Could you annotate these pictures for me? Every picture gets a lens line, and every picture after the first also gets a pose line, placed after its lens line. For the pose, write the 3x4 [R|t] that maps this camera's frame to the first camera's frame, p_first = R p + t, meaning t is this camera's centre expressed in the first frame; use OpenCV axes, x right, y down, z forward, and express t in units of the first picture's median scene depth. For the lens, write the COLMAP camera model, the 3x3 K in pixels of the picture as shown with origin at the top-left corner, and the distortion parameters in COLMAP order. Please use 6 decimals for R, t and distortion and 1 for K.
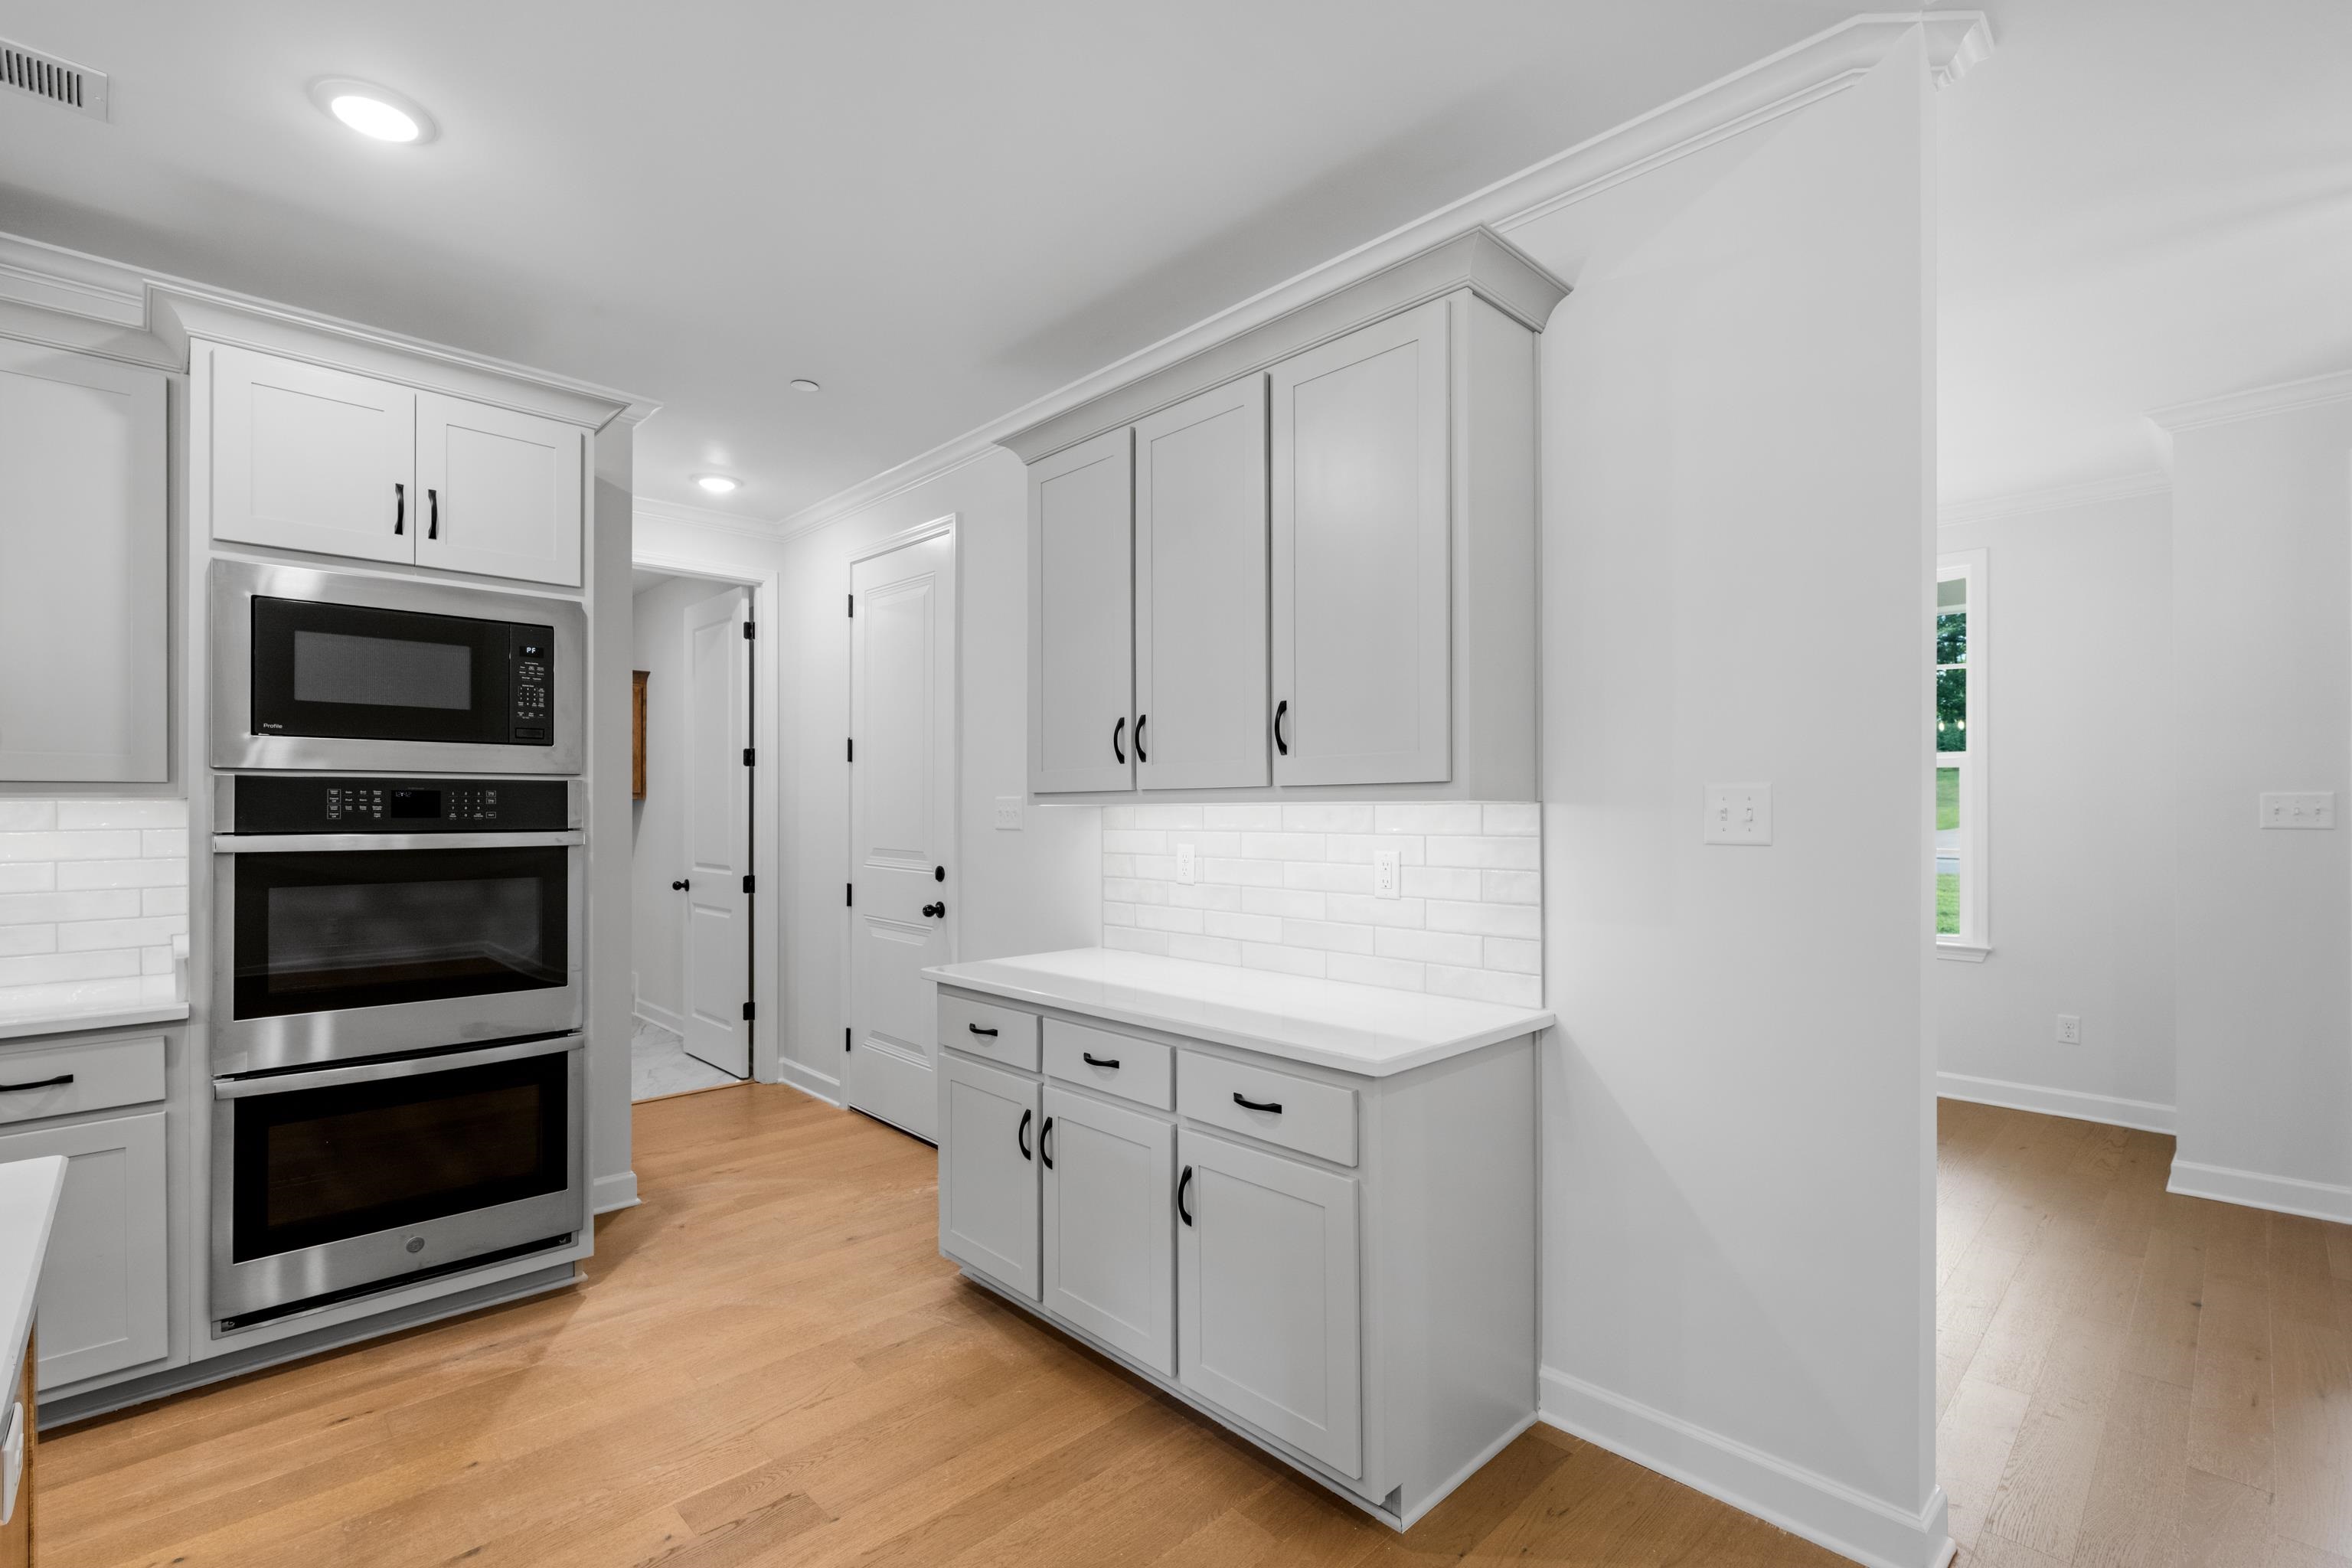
lens RADIAL K [[1045.9, 0, 1167.8], [0, 1045.9, 803.9], [0, 0, 1]] dist [-0.001711, -0.000689]
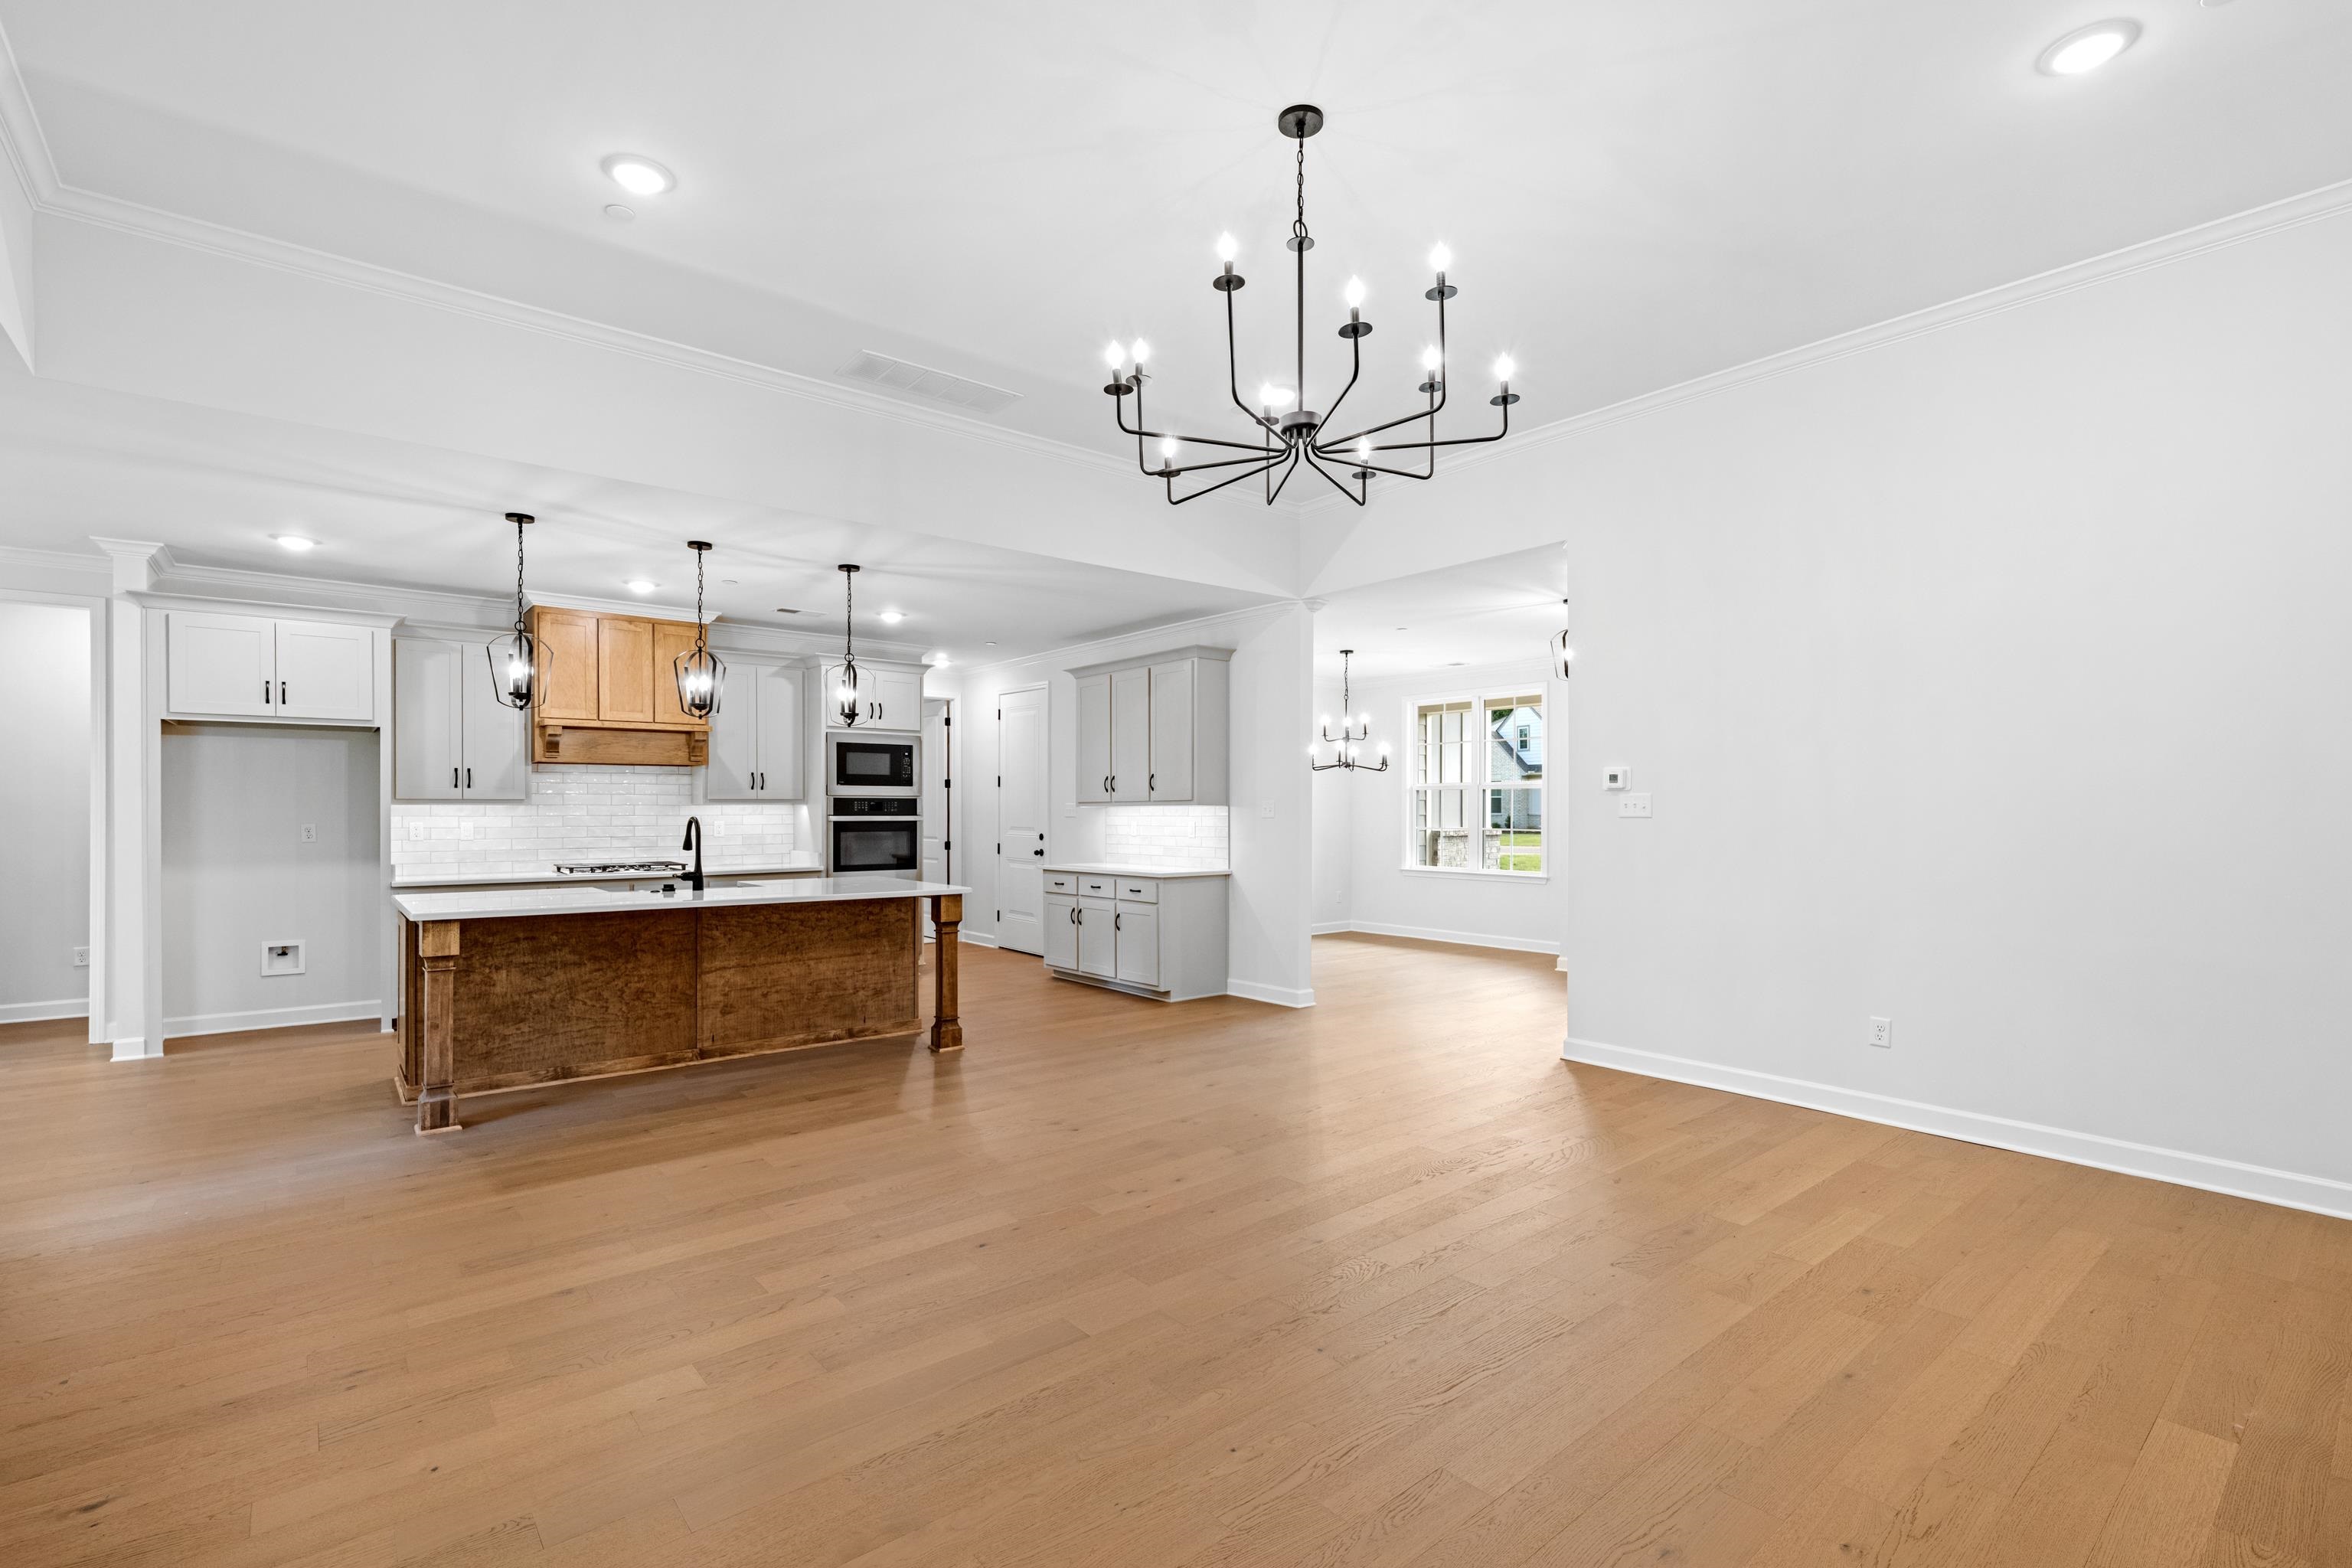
lens RADIAL K [[1045.9, 0, 1170.3], [0, 1045.9, 807.3], [0, 0, 1]] dist [-0.001711, -0.000689]
pose [[0.997408, 0.000416, -0.071959, 0.356744], [-0.000330, 0.999999, 0.001206, -0.001124], [0.071959, -0.001179, 0.997407, -1.968207]]
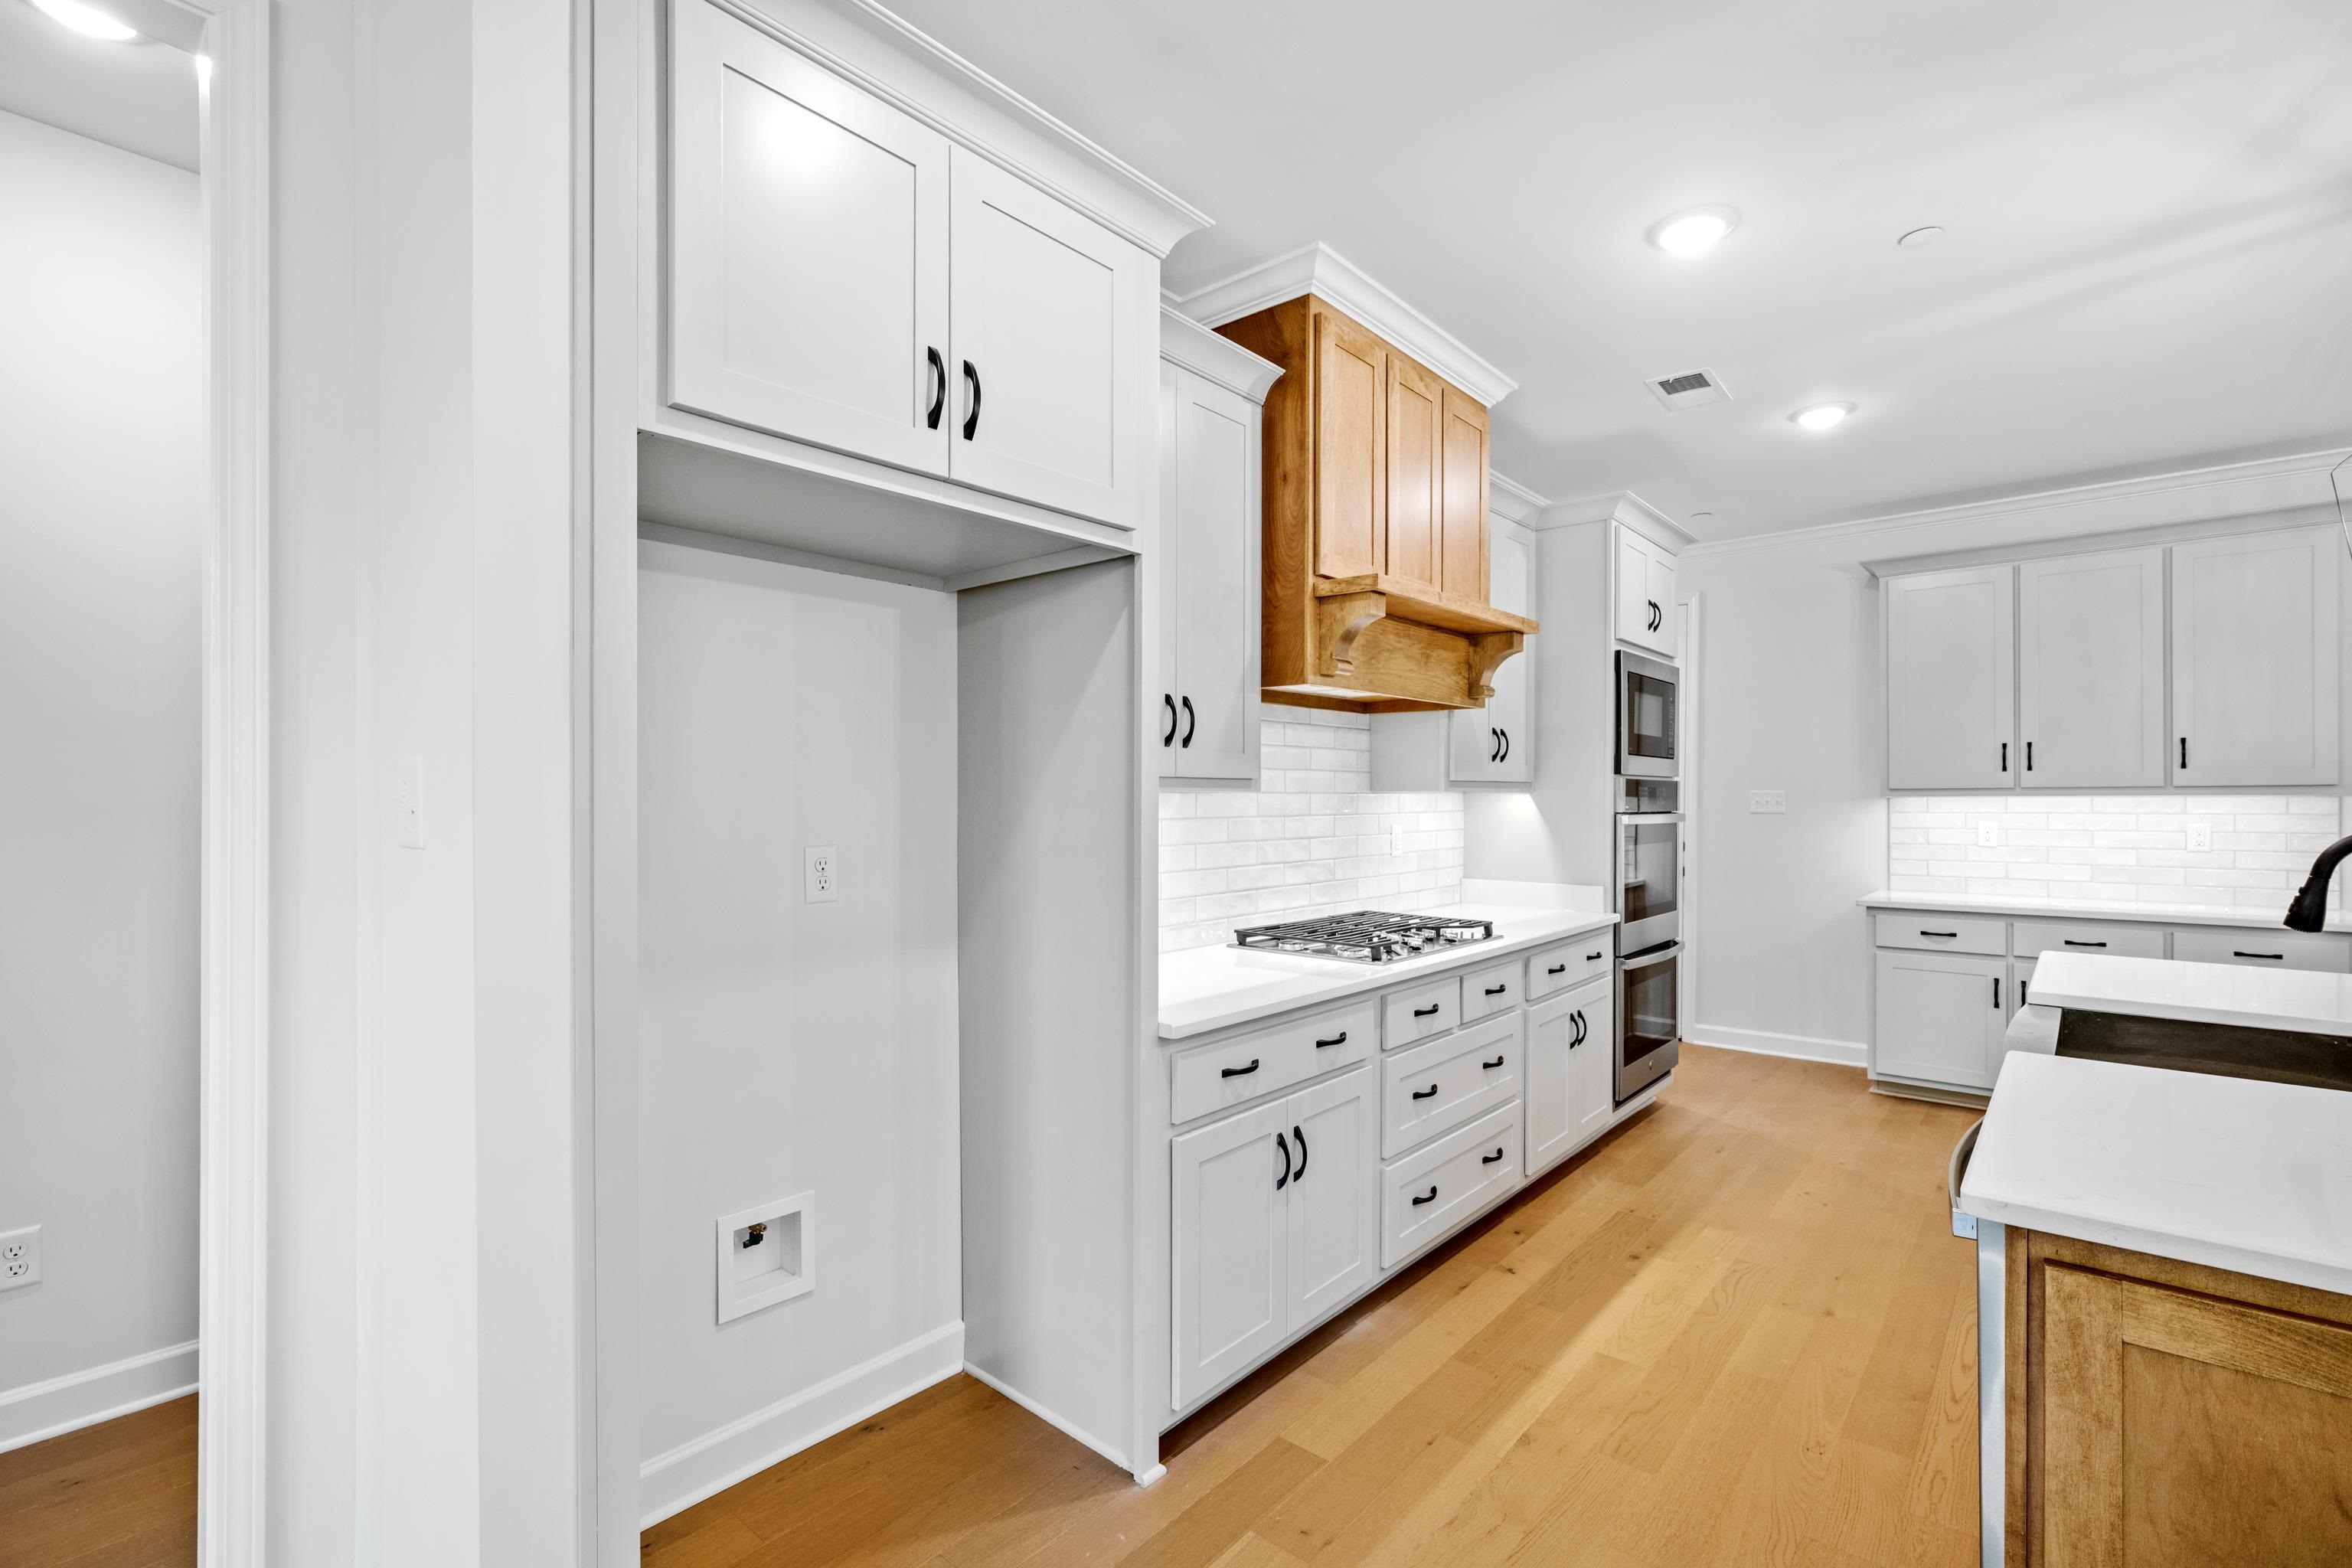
lens RADIAL K [[1045.9, 0, 1216.4], [0, 1045.9, 795.9], [0, 0, 1]] dist [-0.001711, -0.000689]
pose [[0.997090, 0.001028, 0.076225, -1.503835], [-0.001094, 0.999999, 0.000817, 0.000042], [-0.076224, -0.000898, 0.997090, -0.571393]]
